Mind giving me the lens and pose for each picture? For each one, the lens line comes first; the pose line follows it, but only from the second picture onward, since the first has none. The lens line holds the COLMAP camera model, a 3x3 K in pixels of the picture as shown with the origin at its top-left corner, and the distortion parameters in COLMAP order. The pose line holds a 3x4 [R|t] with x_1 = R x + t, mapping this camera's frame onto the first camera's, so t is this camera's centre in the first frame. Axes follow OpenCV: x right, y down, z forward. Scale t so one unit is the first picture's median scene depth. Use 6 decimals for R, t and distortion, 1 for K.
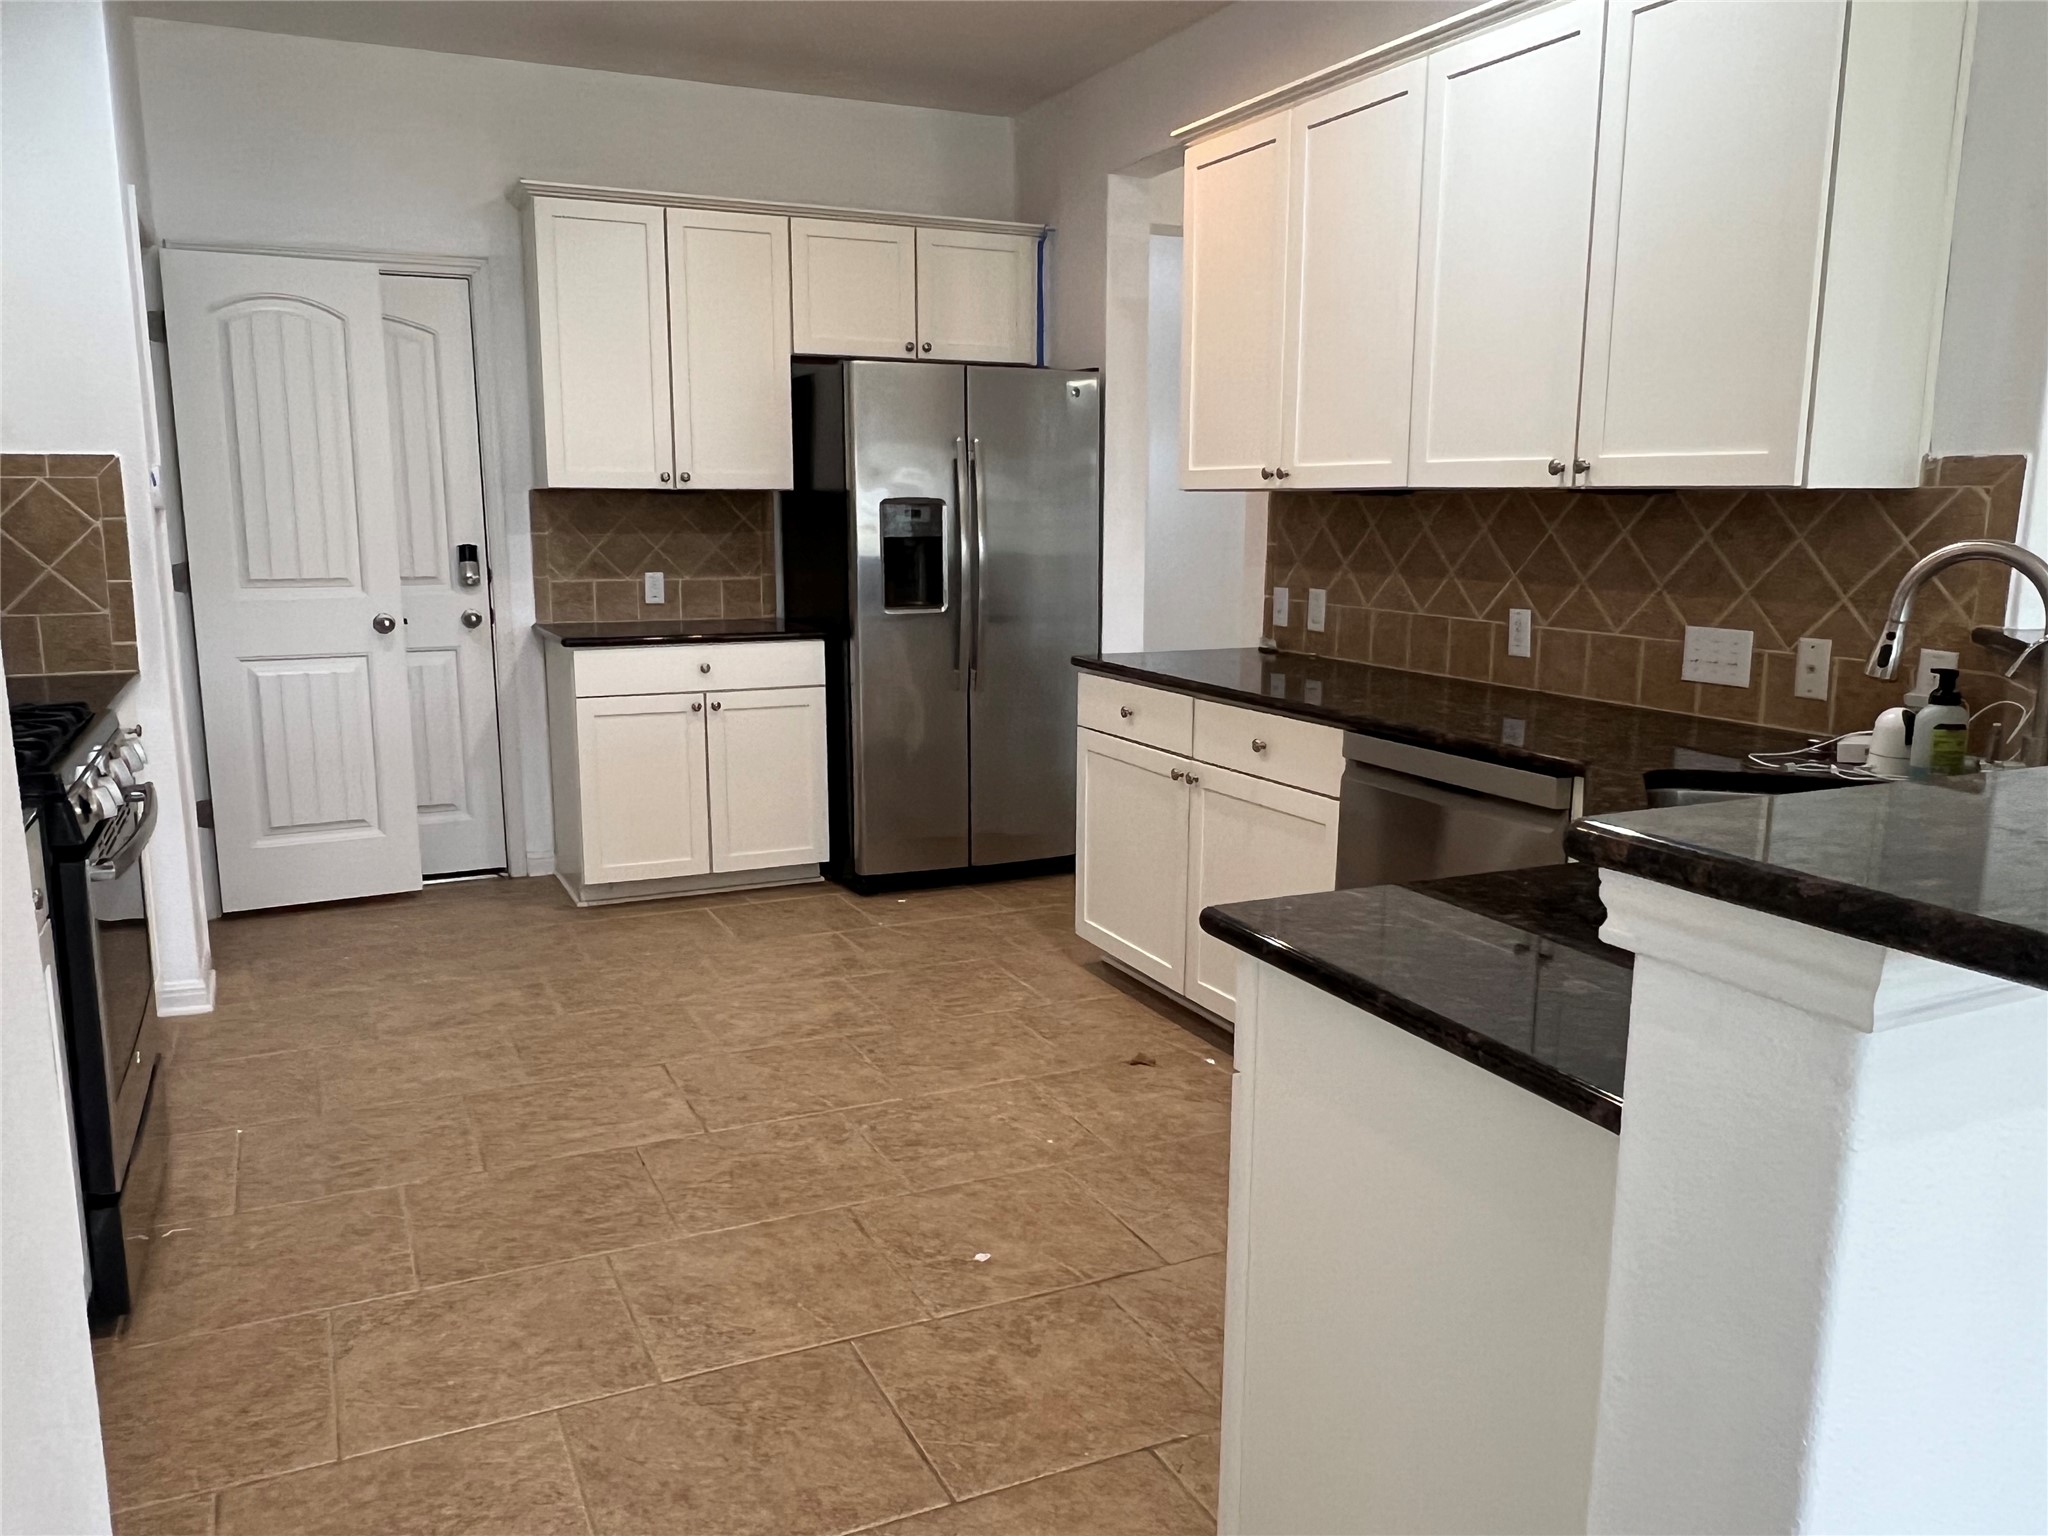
lens RADIAL K [[1530.9, 0, 1020.6], [0, 1530.9, 773.7], [0, 0, 1]] dist [-0.011858, -0.007571]
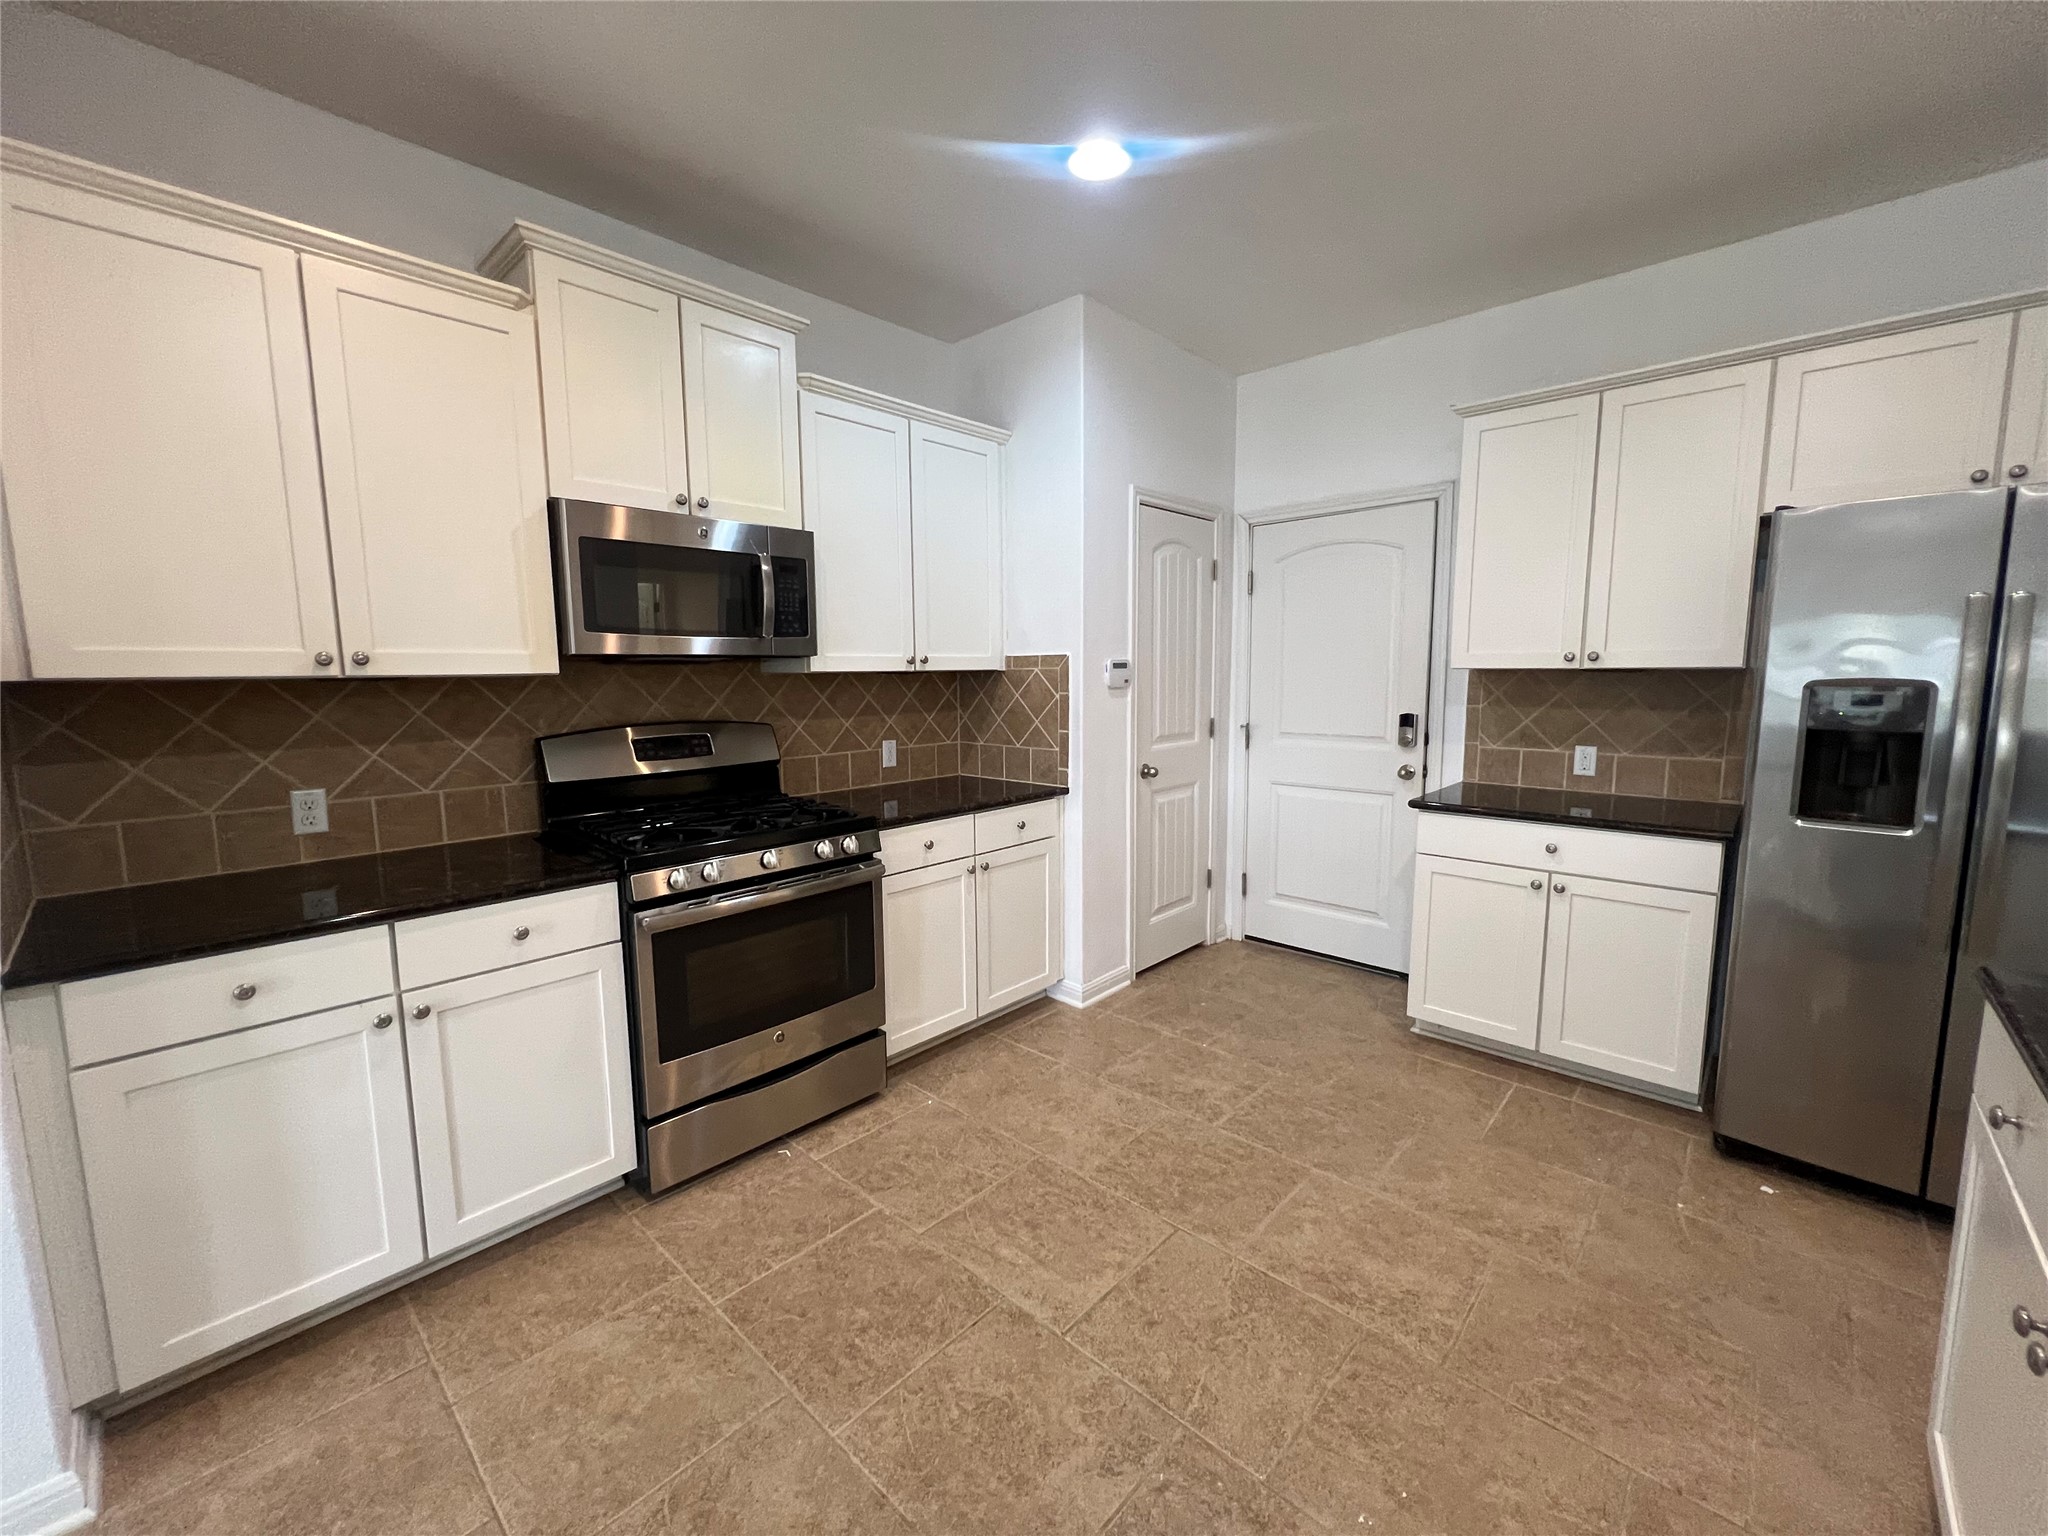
lens RADIAL K [[813.9, 0, 1019.9], [0, 813.9, 769.1], [0, 0, 1]] dist [0.004431, -0.000182]
pose [[0.370329, 0.105910, -0.922843, 0.146851], [-0.153748, 0.986765, 0.051548, -0.093759], [0.916088, 0.122795, 0.381711, 0.475756]]
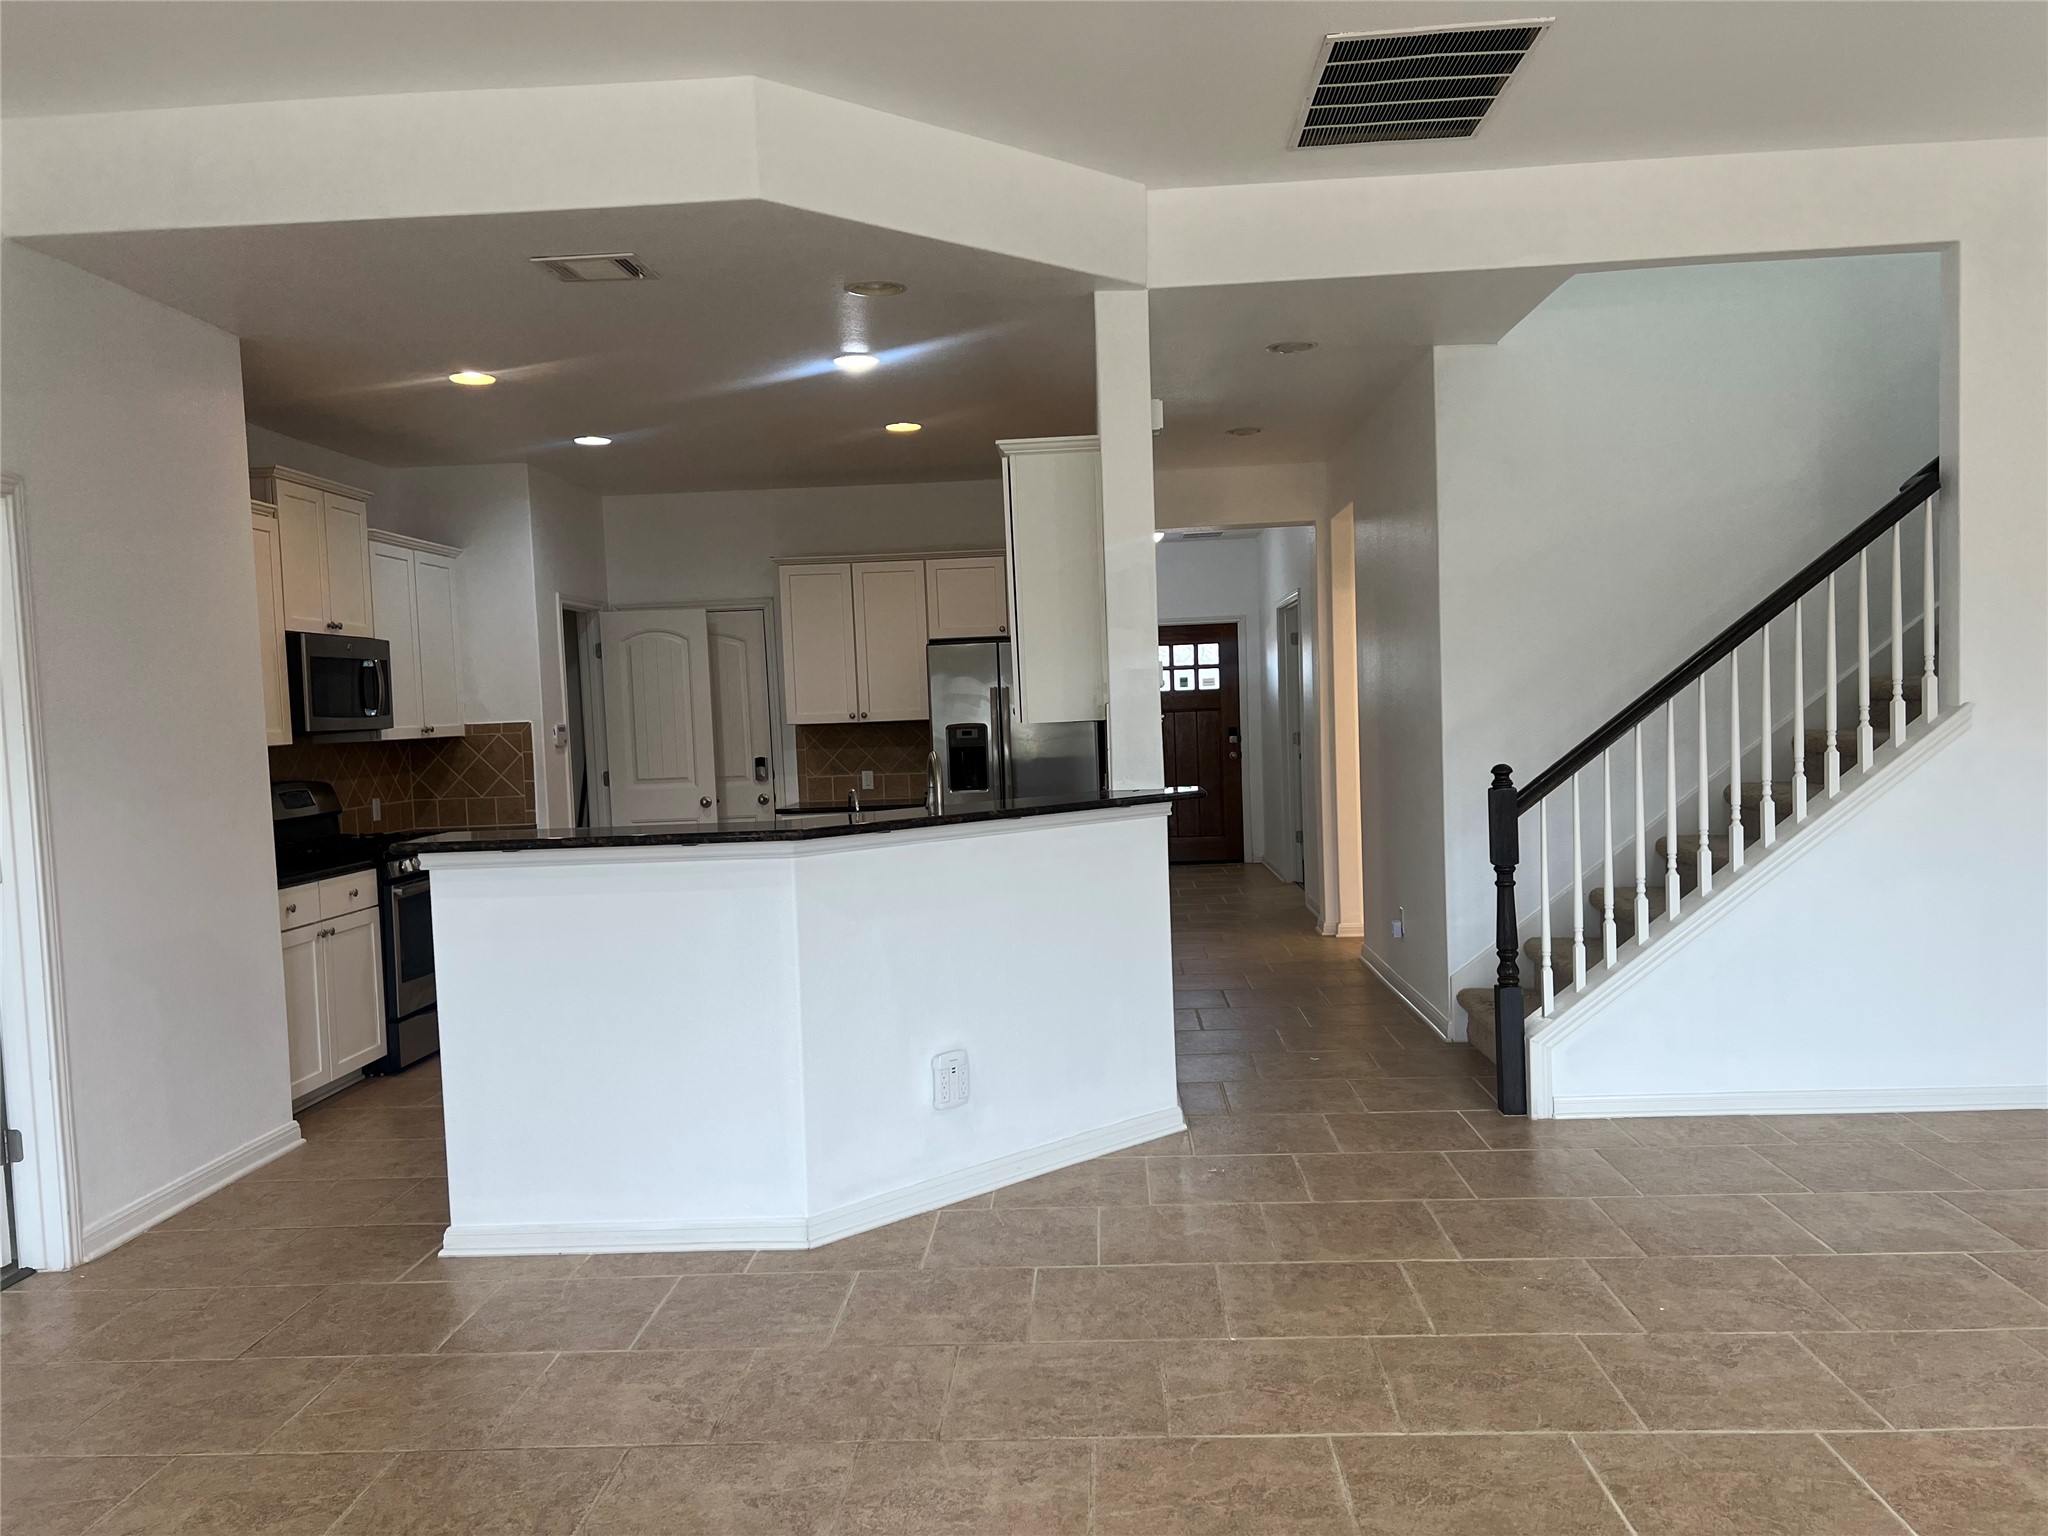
lens RADIAL K [[1520.8, 0, 1030.6], [0, 1520.8, 780.8], [0, 0, 1]] dist [0.014690, 0.000821]
pose [[0.882666, -0.015438, -0.469748, 0.753642], [-0.040469, 0.993252, -0.108684, 0.055157], [0.468256, 0.114942, 0.876085, -0.388215]]
